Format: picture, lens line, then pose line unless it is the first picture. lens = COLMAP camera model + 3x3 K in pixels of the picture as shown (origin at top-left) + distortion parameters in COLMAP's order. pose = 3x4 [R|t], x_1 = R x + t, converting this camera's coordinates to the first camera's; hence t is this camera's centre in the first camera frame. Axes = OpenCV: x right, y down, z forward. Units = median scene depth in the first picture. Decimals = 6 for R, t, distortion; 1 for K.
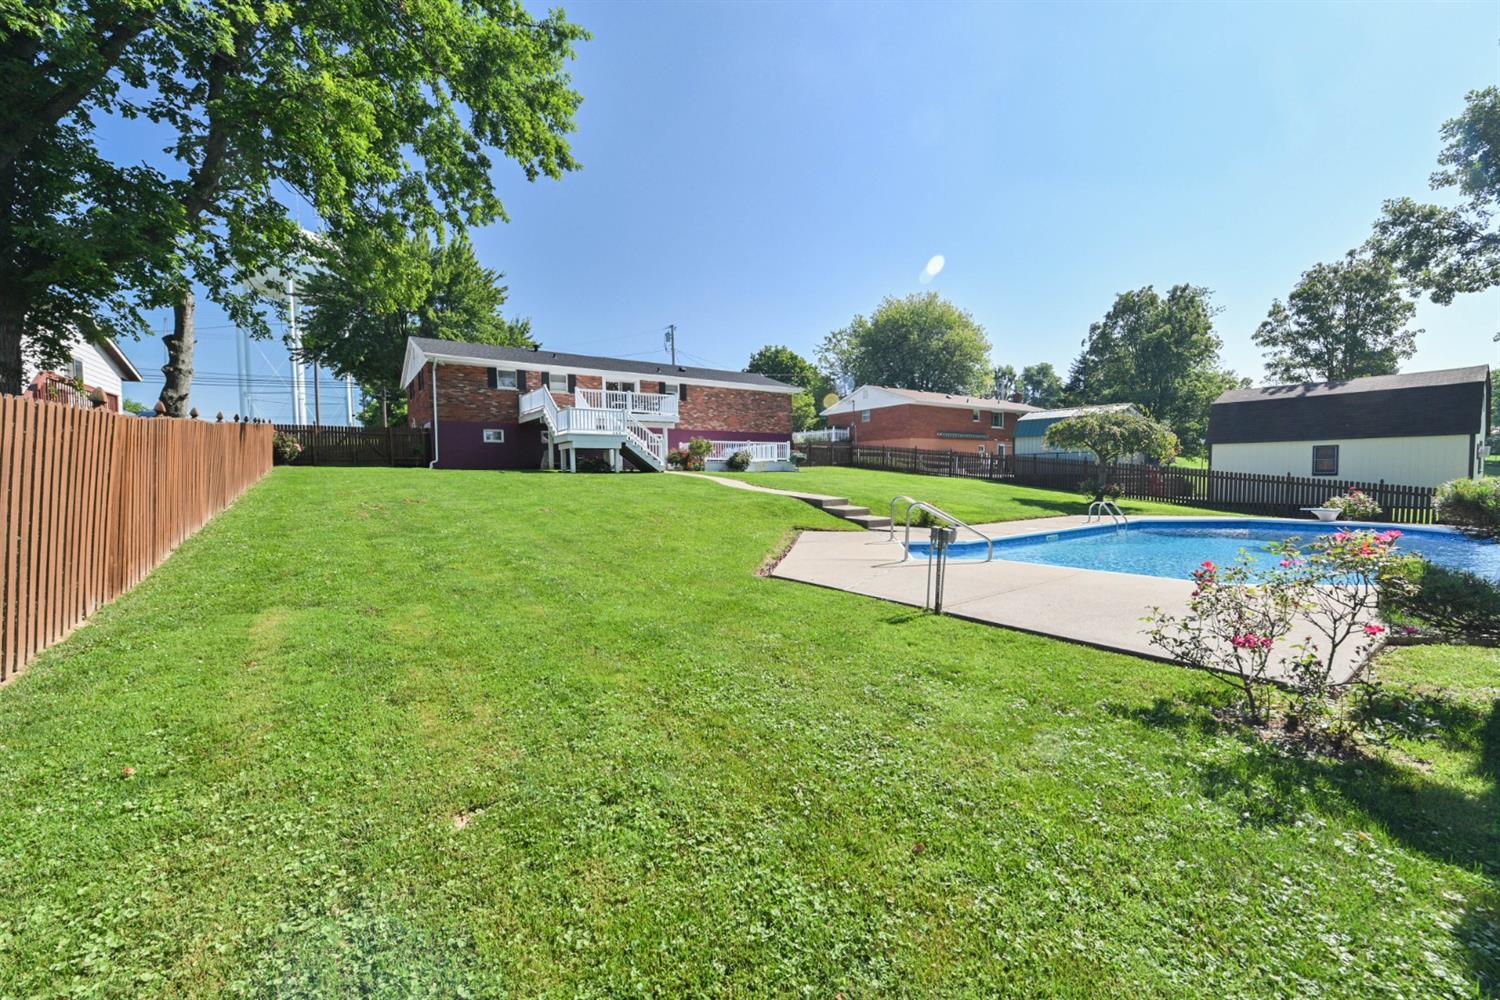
lens RADIAL K [[612.7, 0, 743.9], [0, 612.7, 513.0], [0, 0, 1]] dist [-0.006458, -0.000668]
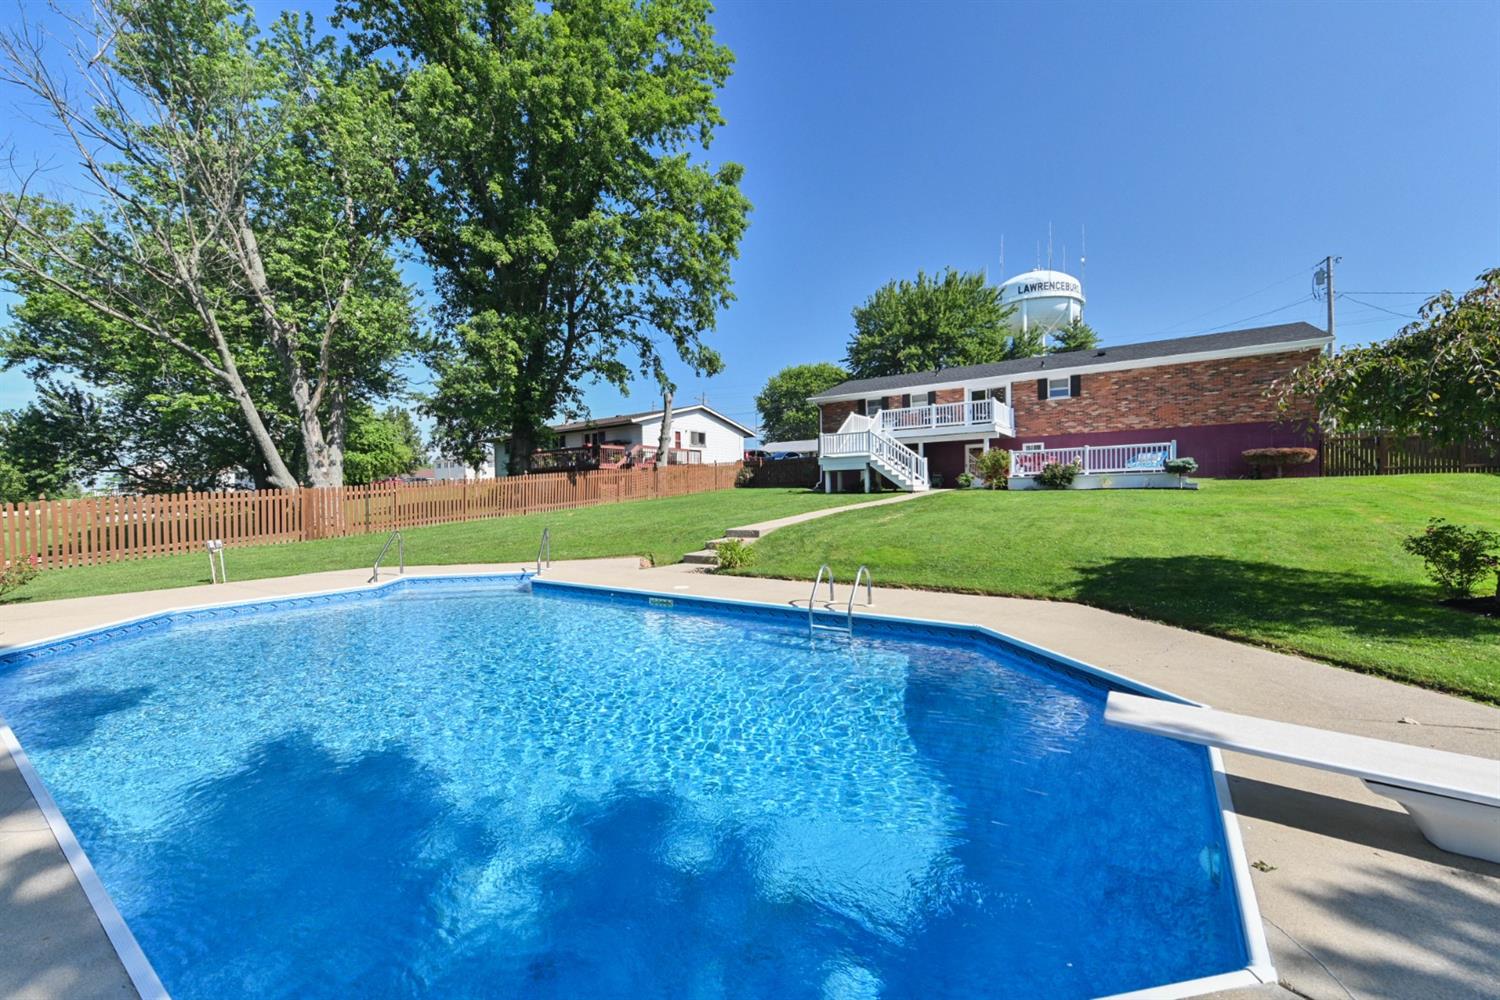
lens RADIAL K [[598.3, 0, 747.5], [0, 598.3, 508.1], [0, 0, 1]] dist [-0.006795, -0.000024]
pose [[0.325362, 0.026128, -0.945228, 0.507071], [-0.044814, 0.998921, 0.012187, -0.034059], [0.944527, 0.038395, 0.326182, 0.381848]]
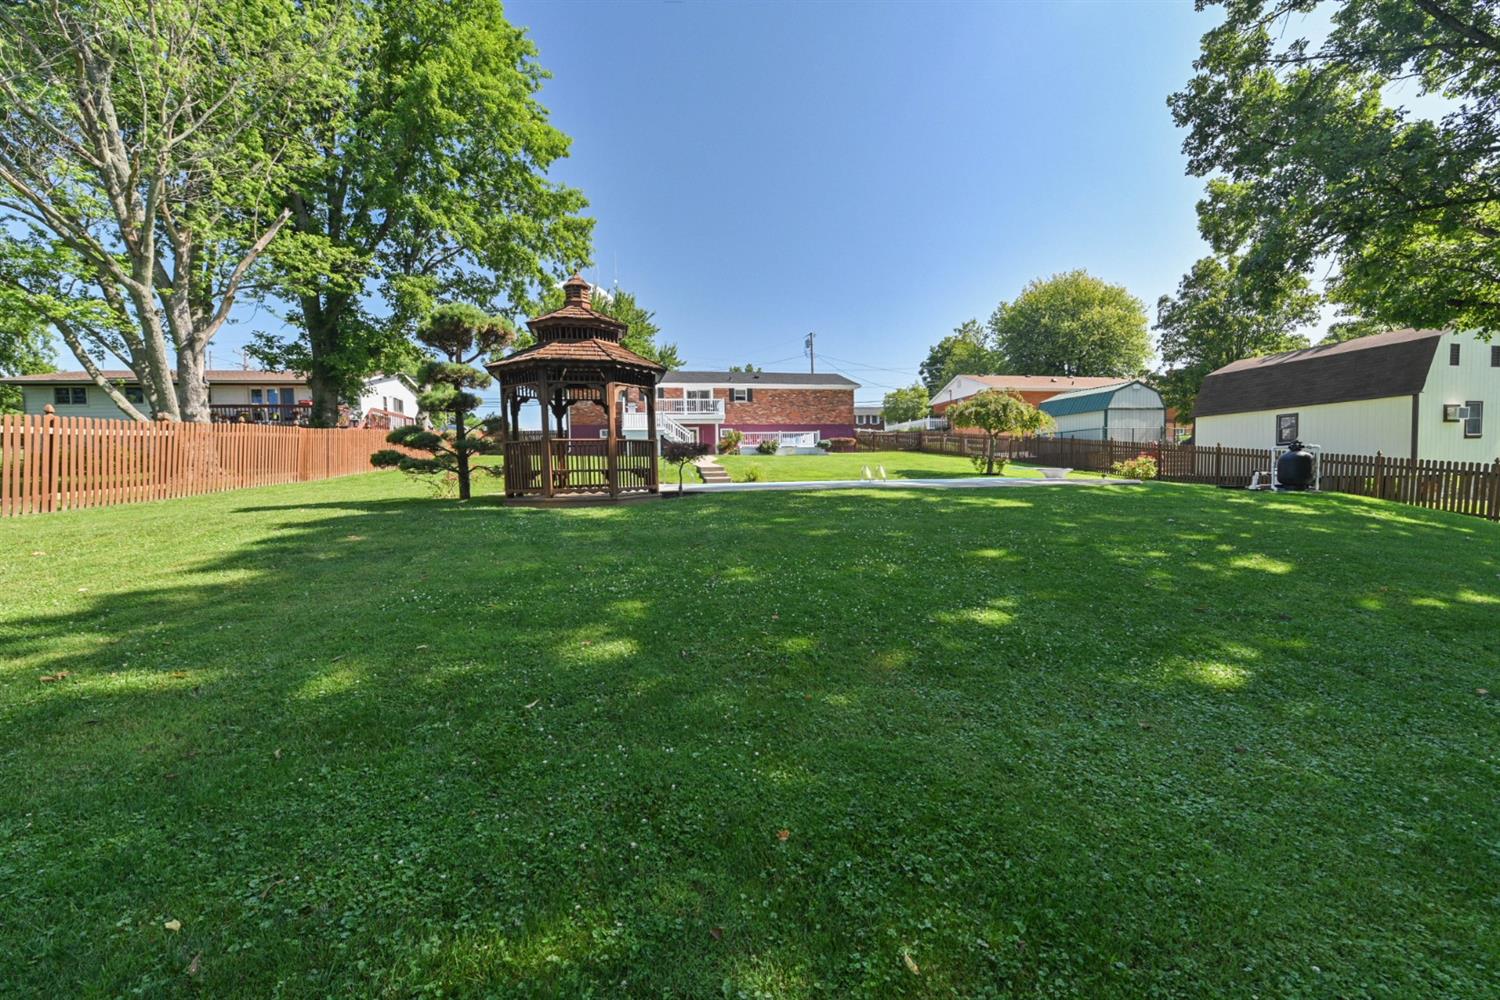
lens RADIAL K [[612.7, 0, 743.9], [0, 612.7, 513.0], [0, 0, 1]] dist [-0.006458, -0.000668]
pose [[0.910448, 0.018565, -0.413207, 0.441975], [-0.015799, 0.999824, 0.010112, 0.038120], [0.413322, -0.002678, 0.910581, -0.179707]]
